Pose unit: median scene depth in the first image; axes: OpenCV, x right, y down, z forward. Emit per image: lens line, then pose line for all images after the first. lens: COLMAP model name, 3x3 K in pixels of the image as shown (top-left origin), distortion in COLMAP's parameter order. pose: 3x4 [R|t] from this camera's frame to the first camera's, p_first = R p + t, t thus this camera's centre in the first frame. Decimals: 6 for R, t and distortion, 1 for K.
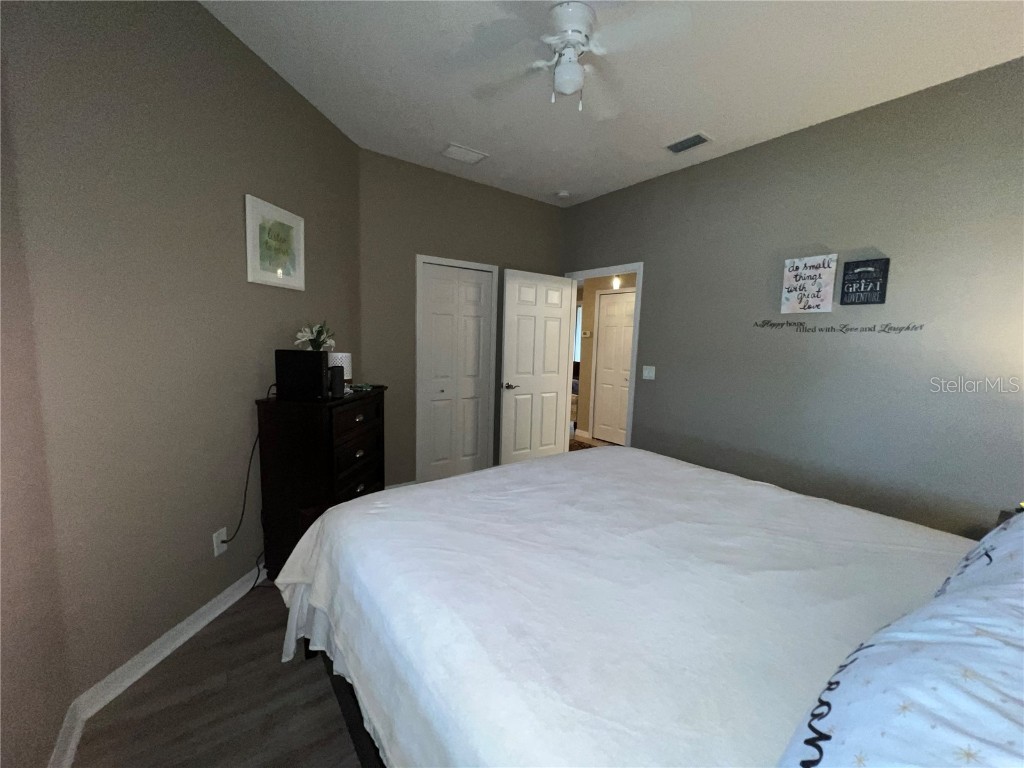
lens RADIAL K [[413.0, 0, 510.9], [0, 413.0, 385.9], [0, 0, 1]] dist [0.000710, 0.000024]
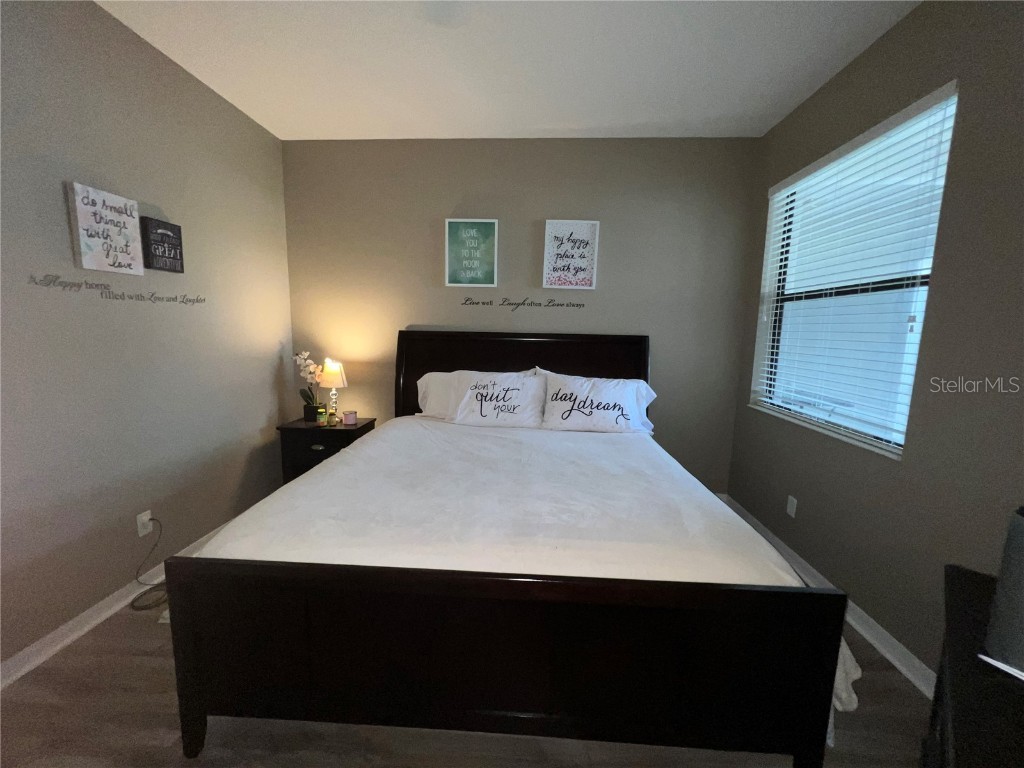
lens RADIAL K [[413.0, 0, 510.9], [0, 413.0, 385.9], [0, 0, 1]] dist [0.000710, 0.000024]
pose [[-0.758695, -0.134630, 0.637383, -0.305330], [0.033665, 0.969002, 0.244748, -0.141654], [-0.650576, 0.207147, -0.730644, 1.148679]]
